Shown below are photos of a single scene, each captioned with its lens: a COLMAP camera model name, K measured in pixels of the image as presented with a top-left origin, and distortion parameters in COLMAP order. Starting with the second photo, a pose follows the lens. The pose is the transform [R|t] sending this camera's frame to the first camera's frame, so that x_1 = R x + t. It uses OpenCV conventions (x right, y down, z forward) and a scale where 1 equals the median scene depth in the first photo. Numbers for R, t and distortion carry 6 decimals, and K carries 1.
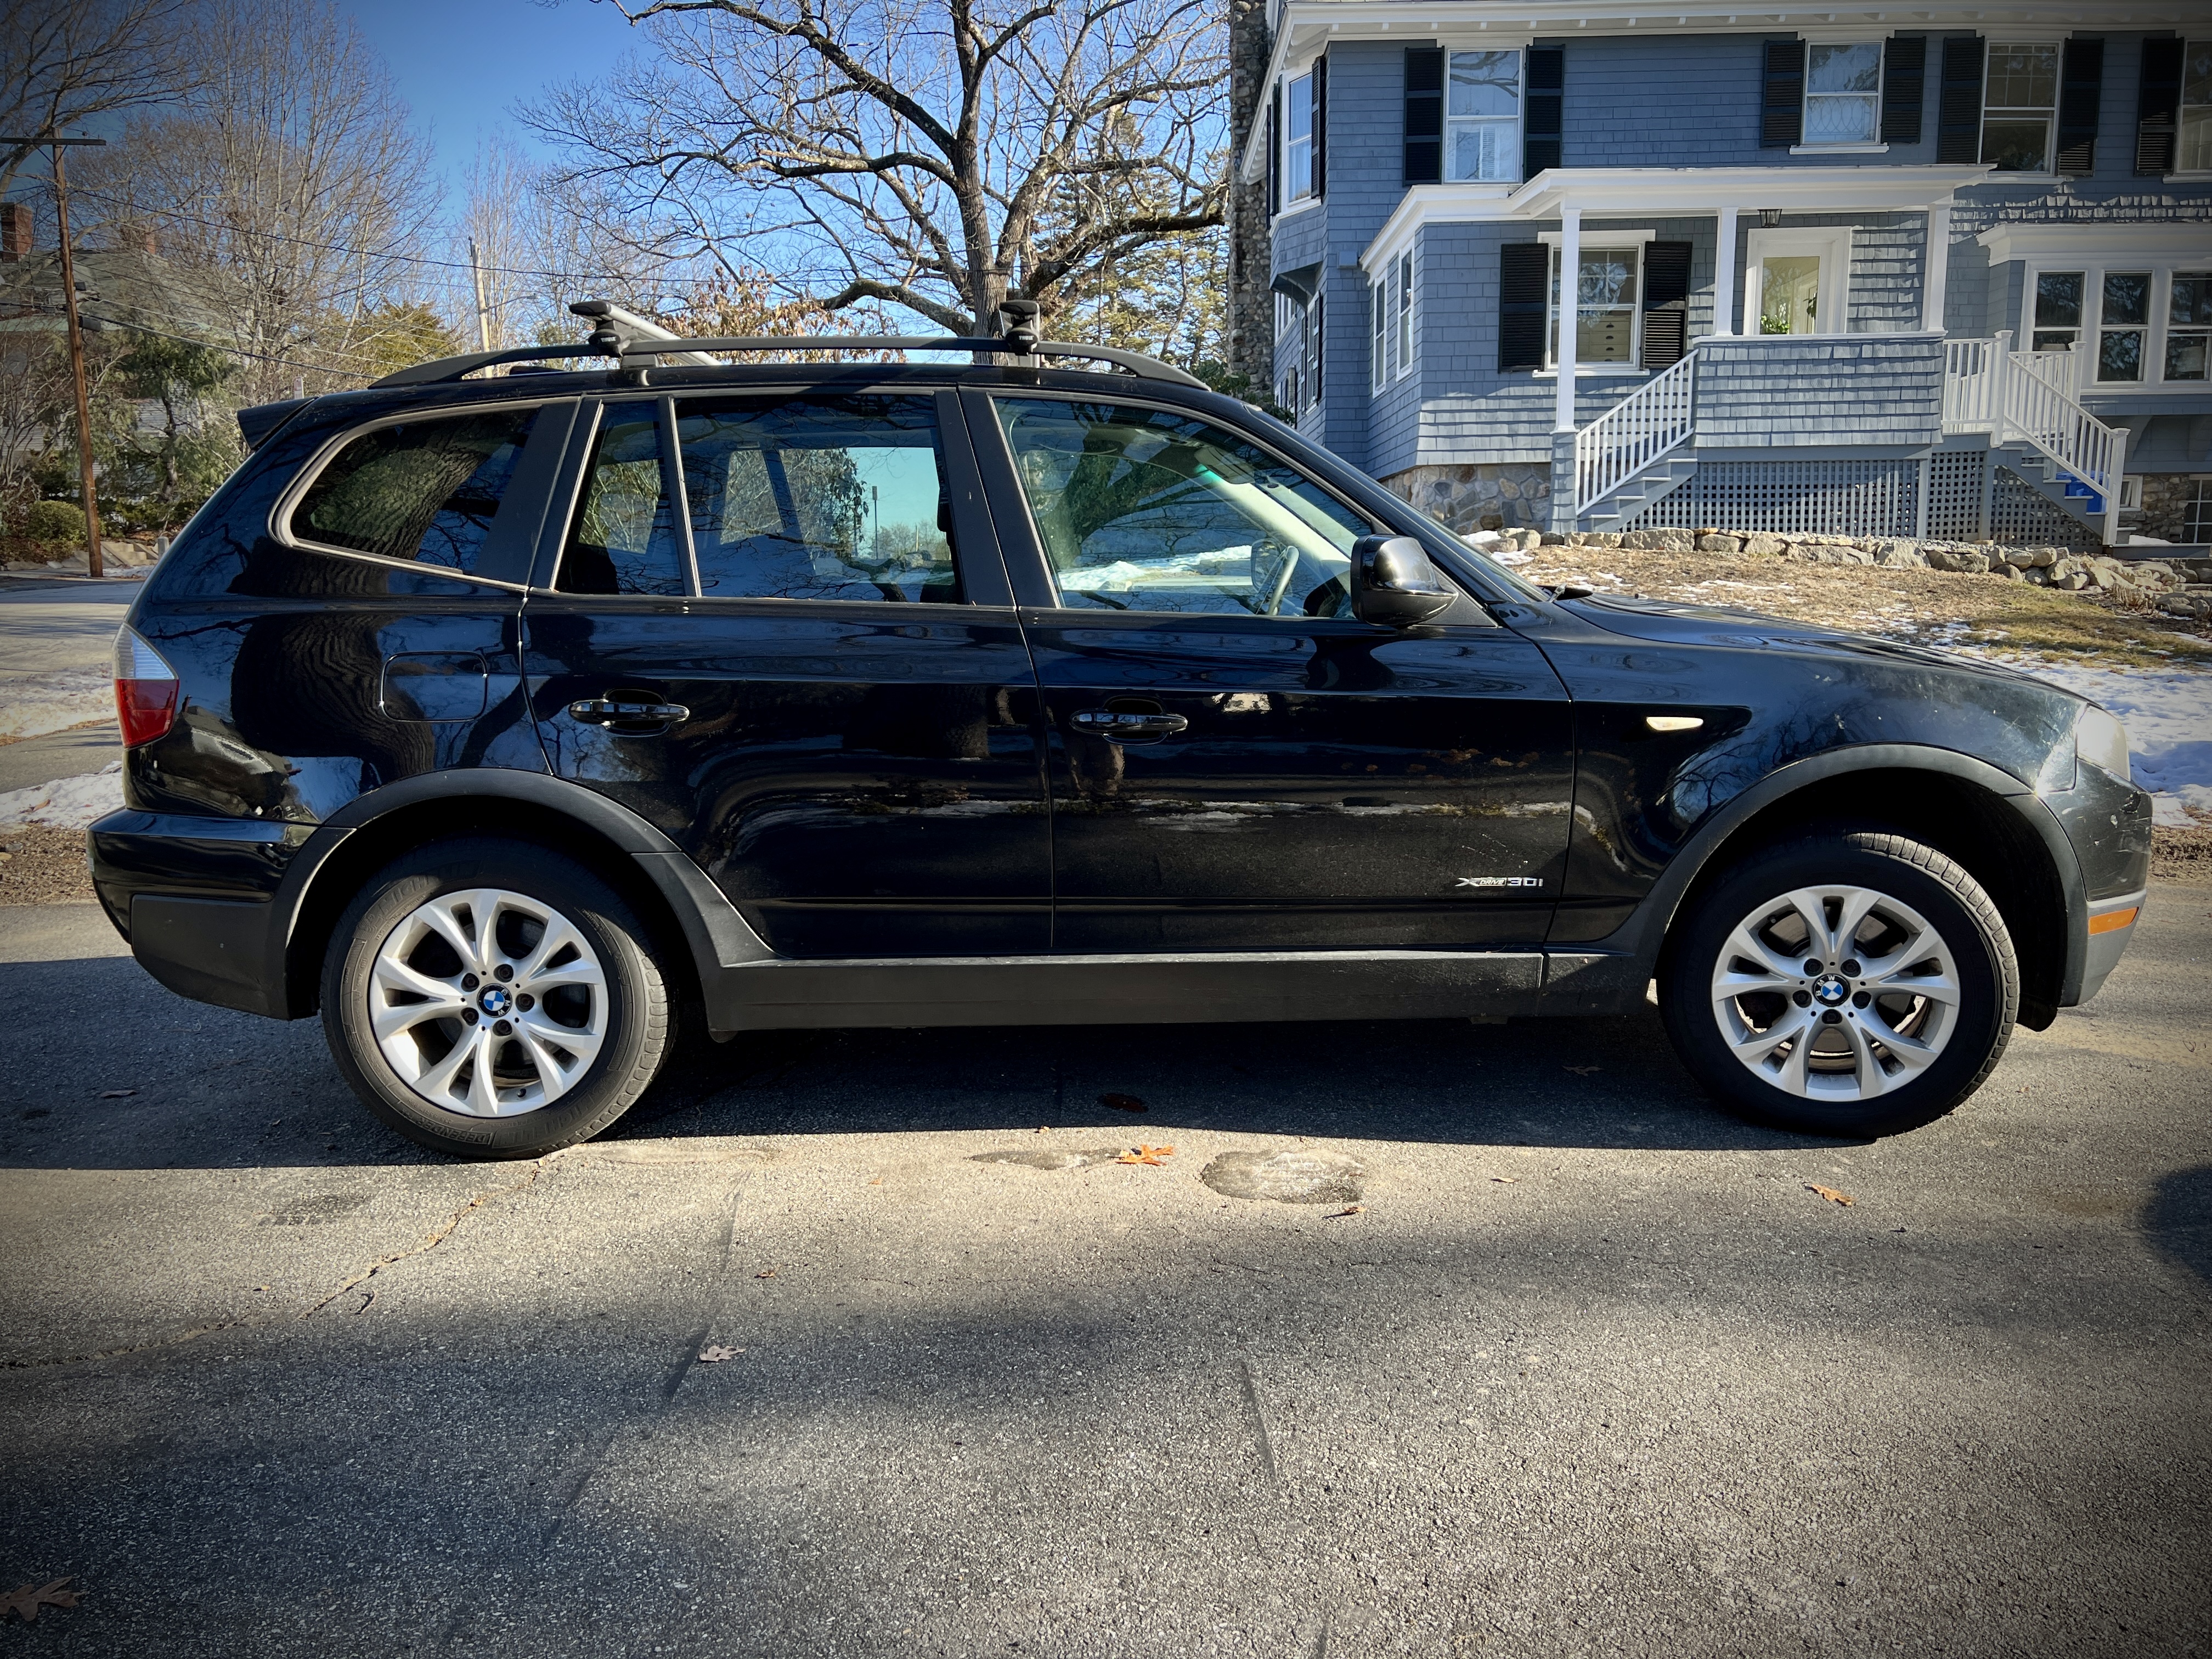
lens RADIAL K [[1661.6, 0, 1106.0], [0, 1661.6, 829.5], [0, 0, 1]] dist [0.057394, -0.064017]
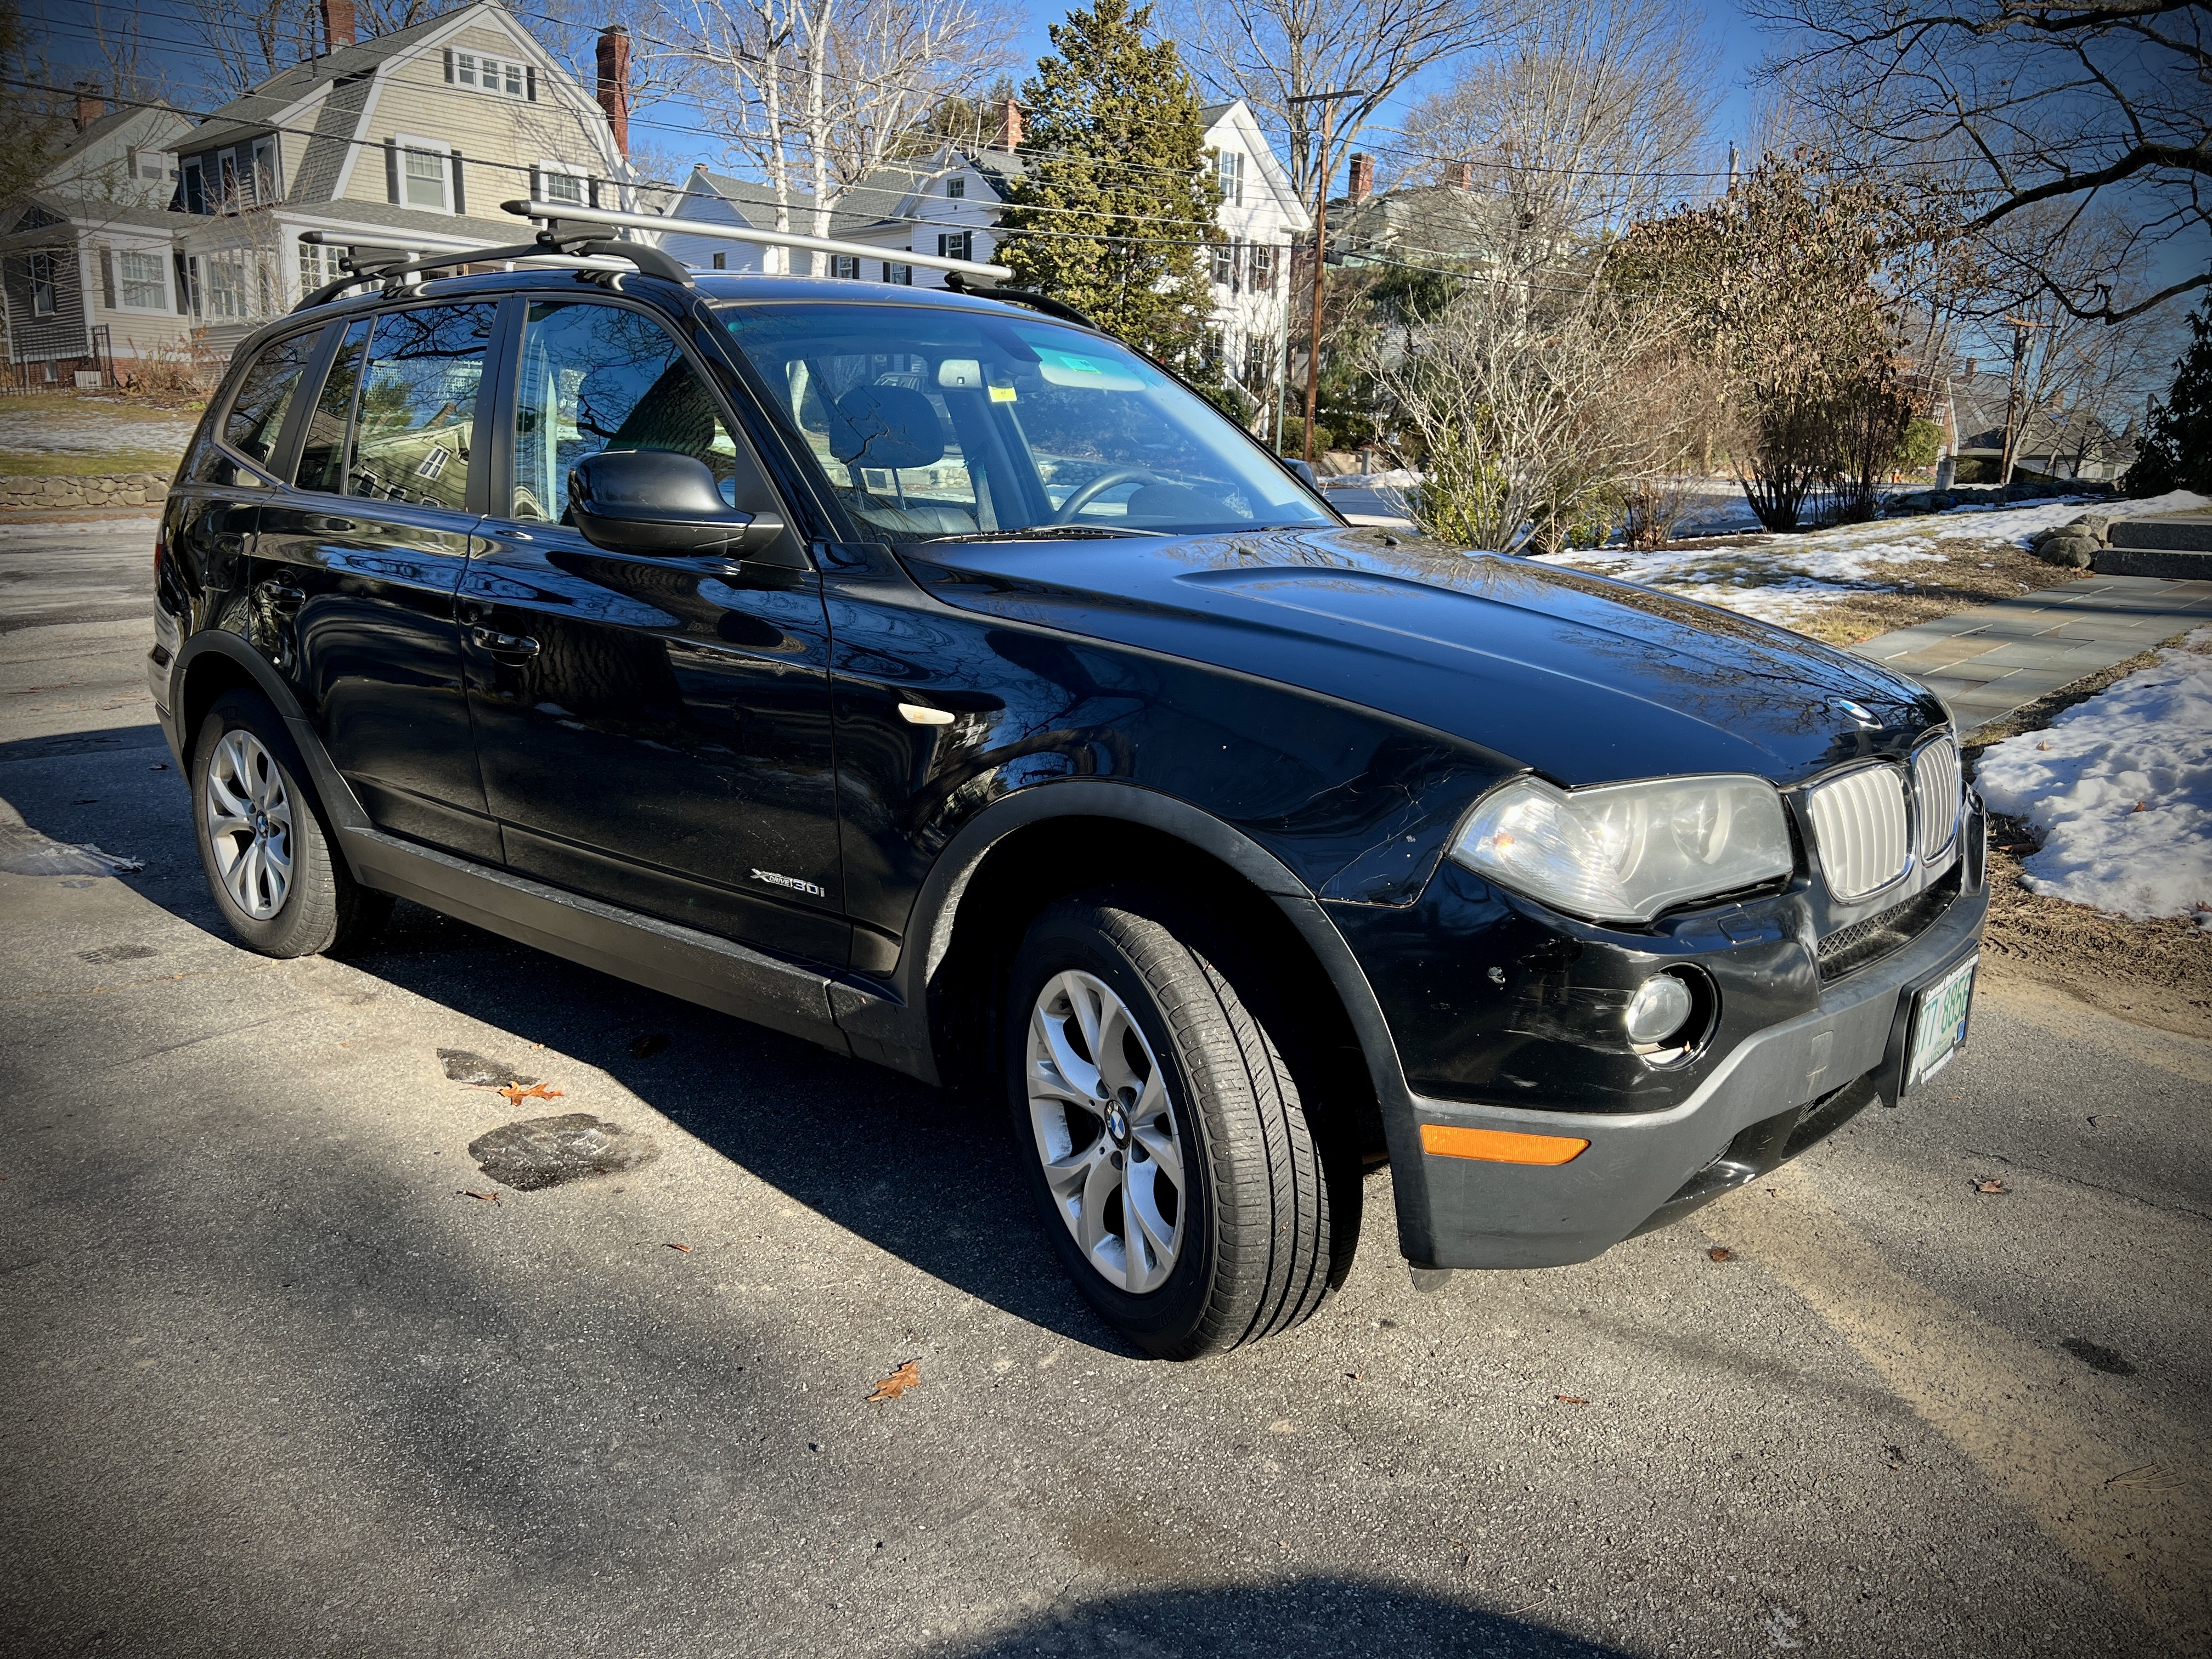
lens RADIAL K [[1661.6, 0, 1106.0], [0, 1661.6, 829.5], [0, 0, 1]] dist [0.057394, -0.064017]
pose [[0.740269, 0.164288, -0.651928, 0.865365], [-0.132276, 0.986321, 0.098357, -0.093640], [0.659169, 0.013424, 0.751875, 0.477157]]
